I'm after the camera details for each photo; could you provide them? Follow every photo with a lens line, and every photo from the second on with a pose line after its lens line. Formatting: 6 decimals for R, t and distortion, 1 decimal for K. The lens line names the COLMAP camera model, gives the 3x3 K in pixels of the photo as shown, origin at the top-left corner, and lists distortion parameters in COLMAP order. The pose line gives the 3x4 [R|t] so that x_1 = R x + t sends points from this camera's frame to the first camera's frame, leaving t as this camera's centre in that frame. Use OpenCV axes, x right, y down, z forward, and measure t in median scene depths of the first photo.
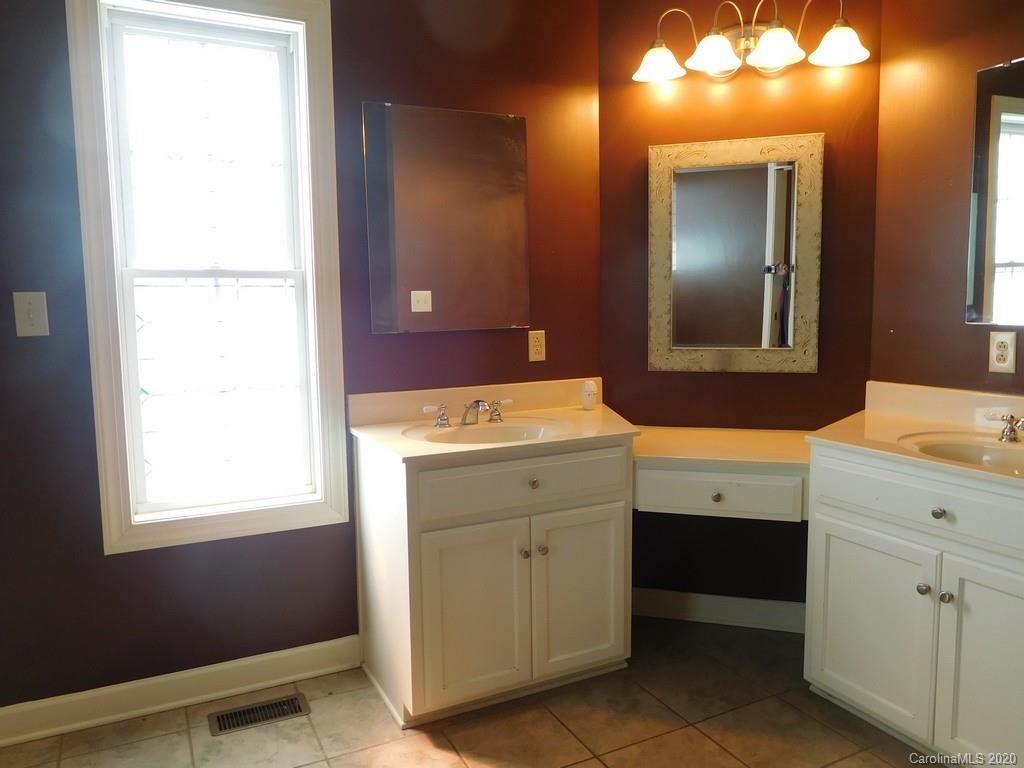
lens RADIAL K [[759.2, 0, 513.9], [0, 759.2, 381.9], [0, 0, 1]] dist [-0.020535, 0.010371]
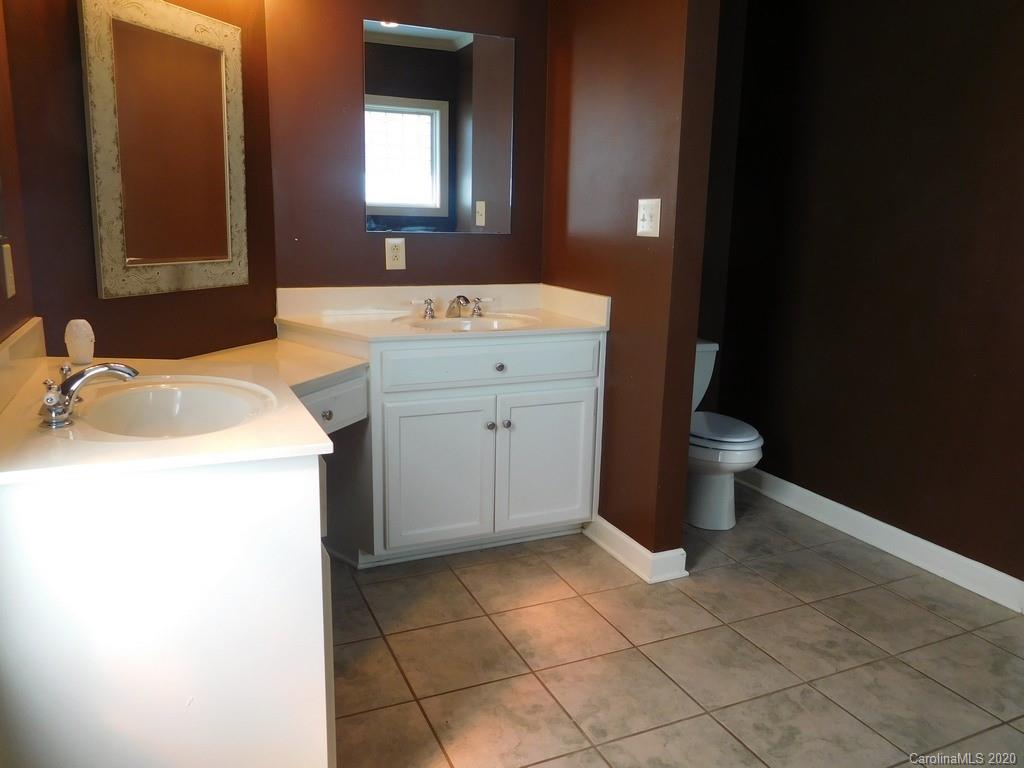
lens RADIAL K [[759.2, 0, 511.5], [0, 759.2, 384.8], [0, 0, 1]] dist [-0.020535, 0.010371]
pose [[0.063698, -0.189166, 0.979877, -0.556092], [0.091284, 0.978859, 0.183036, -0.032840], [-0.993786, 0.077788, 0.079619, 0.598295]]
